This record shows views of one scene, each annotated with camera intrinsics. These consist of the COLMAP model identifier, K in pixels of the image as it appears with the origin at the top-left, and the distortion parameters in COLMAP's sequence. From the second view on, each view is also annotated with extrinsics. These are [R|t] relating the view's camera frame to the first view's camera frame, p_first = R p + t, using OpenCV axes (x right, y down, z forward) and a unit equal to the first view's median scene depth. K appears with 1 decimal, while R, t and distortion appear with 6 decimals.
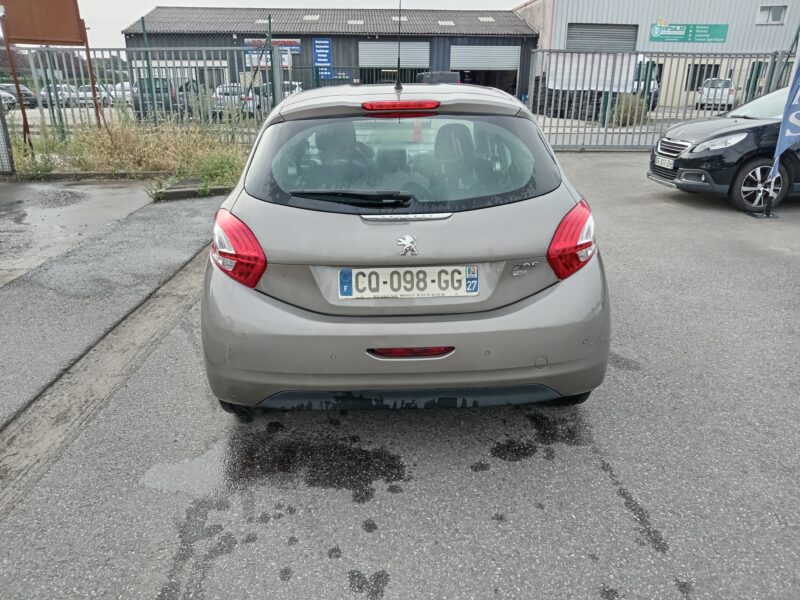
lens RADIAL K [[596.7, 0, 396.2], [0, 596.7, 303.8], [0, 0, 1]] dist [0.001134, -0.022259]
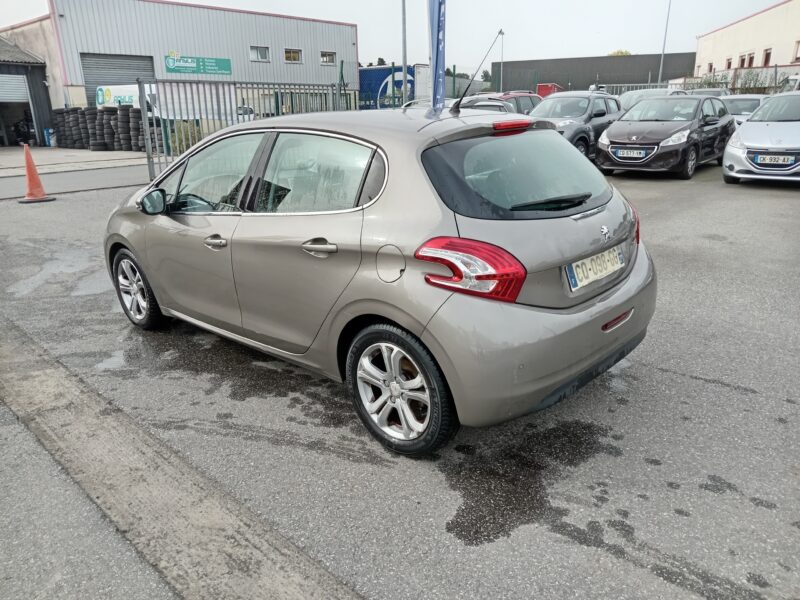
lens RADIAL K [[596.7, 0, 396.6], [0, 596.7, 301.7], [0, 0, 1]] dist [0.001134, -0.022259]
pose [[0.704179, -0.233530, 0.670519, -0.900740], [0.265597, 0.962440, 0.056271, -0.116941], [-0.658476, 0.138463, 0.739755, 0.312250]]
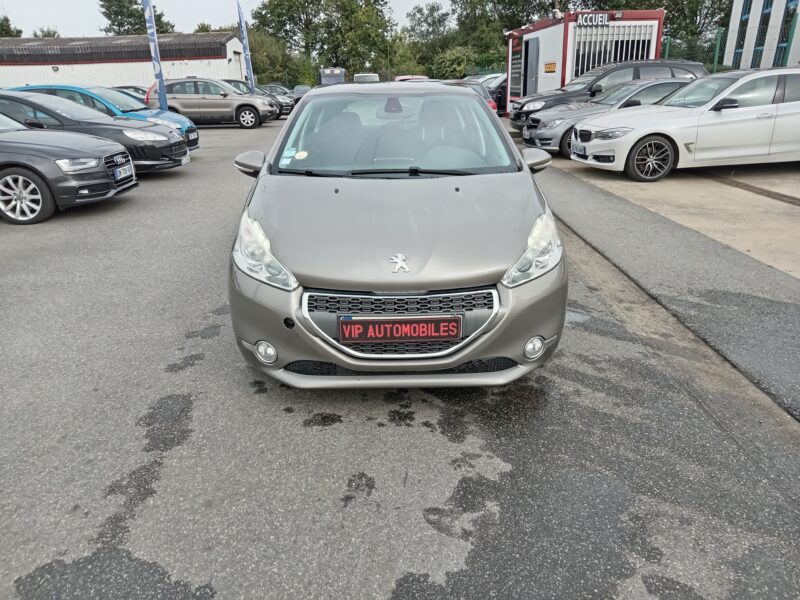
lens RADIAL K [[596.7, 0, 398.8], [0, 596.7, 297.8], [0, 0, 1]] dist [0.001134, -0.022259]
pose [[-0.999688, 0.022237, 0.011384, -0.030573], [0.024326, 0.762790, 0.646188, -1.070603], [0.005686, 0.646263, -0.763093, 2.894845]]
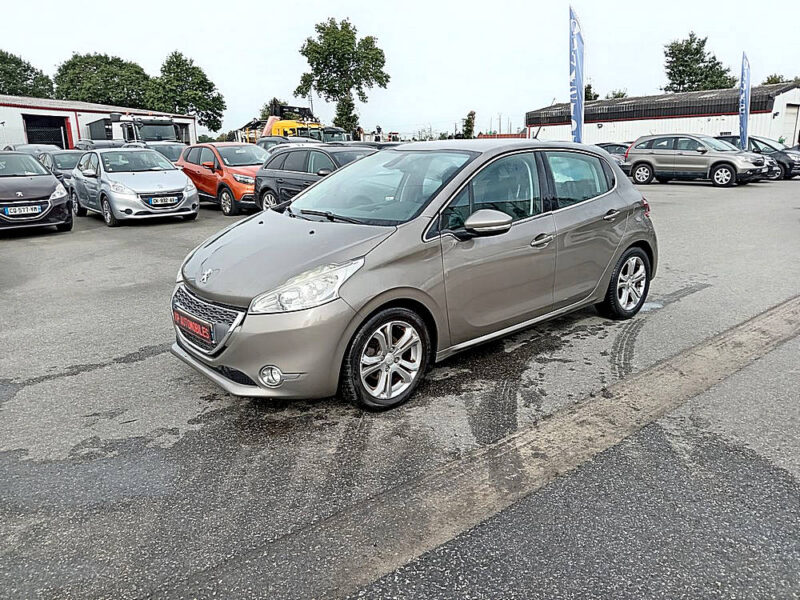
lens RADIAL K [[596.7, 0, 397.5], [0, 596.7, 300.9], [0, 0, 1]] dist [0.001134, -0.022259]
pose [[-0.623517, -0.174849, 0.762007, -1.238997], [0.293567, 0.850986, 0.435478, -0.877101], [-0.724600, 0.495228, -0.479274, 2.463058]]
